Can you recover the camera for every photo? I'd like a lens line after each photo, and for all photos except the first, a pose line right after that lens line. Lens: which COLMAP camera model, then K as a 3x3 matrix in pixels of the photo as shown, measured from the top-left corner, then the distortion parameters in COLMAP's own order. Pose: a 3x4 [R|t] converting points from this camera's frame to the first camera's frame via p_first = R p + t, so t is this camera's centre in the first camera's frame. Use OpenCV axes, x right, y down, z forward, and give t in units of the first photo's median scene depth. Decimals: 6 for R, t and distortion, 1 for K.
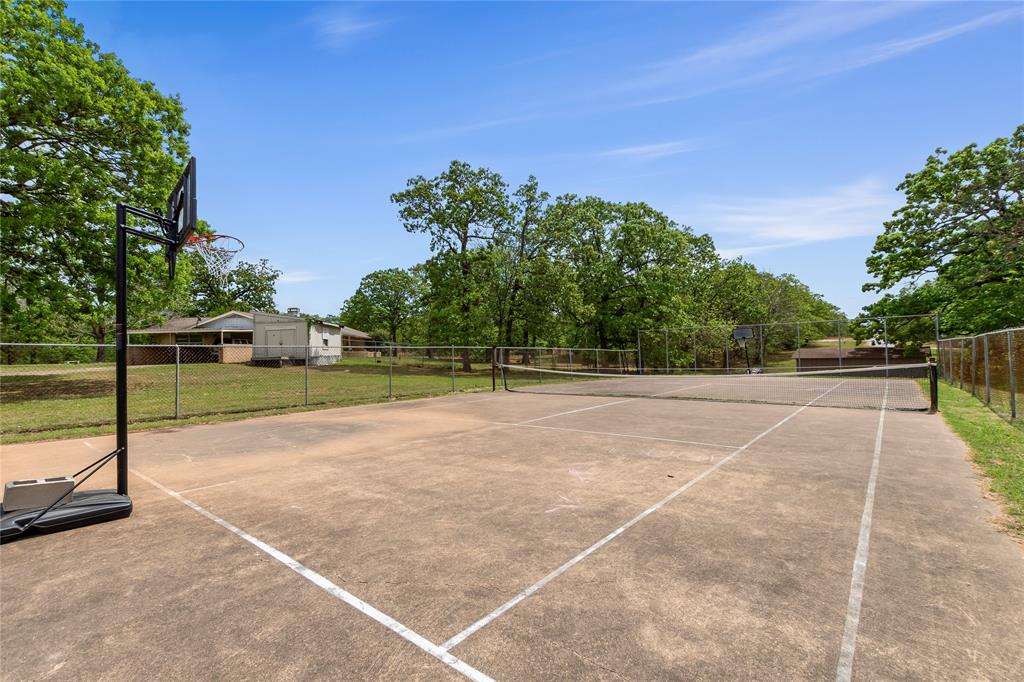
lens RADIAL K [[458.5, 0, 512.2], [0, 458.5, 342.4], [0, 0, 1]] dist [0.009539, -0.001694]
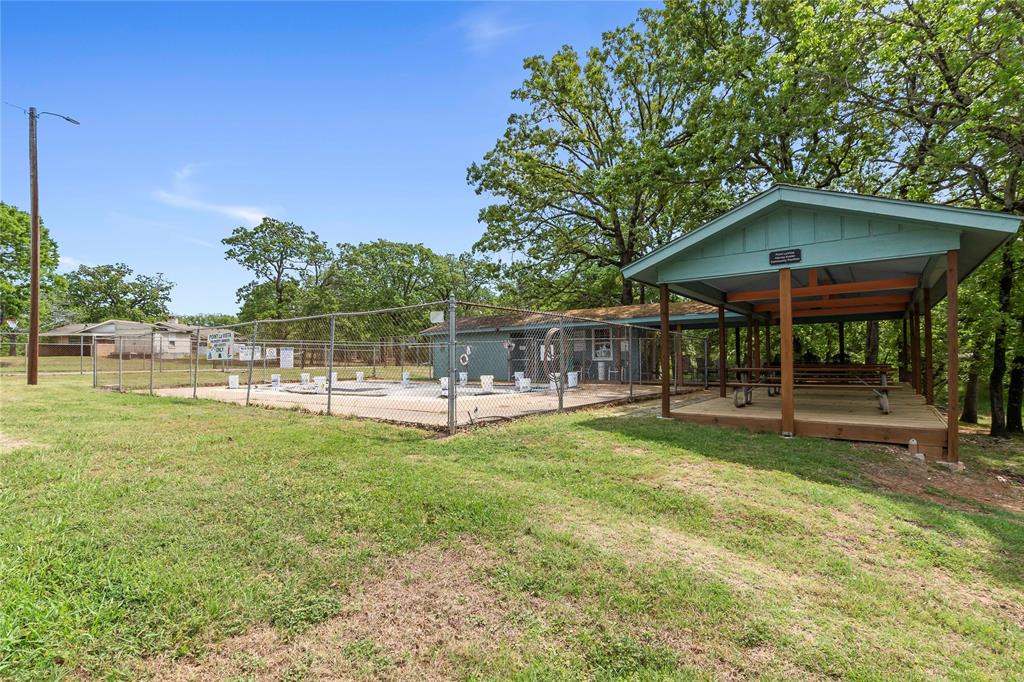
lens RADIAL K [[493.8, 0, 511.2], [0, 493.8, 347.9], [0, 0, 1]] dist [-0.014876, -0.000377]
pose [[0.998797, 0.009432, 0.048126, 0.561113], [-0.009684, 0.999941, 0.005008, -0.003188], [-0.048076, -0.005468, 0.998829, -0.563352]]
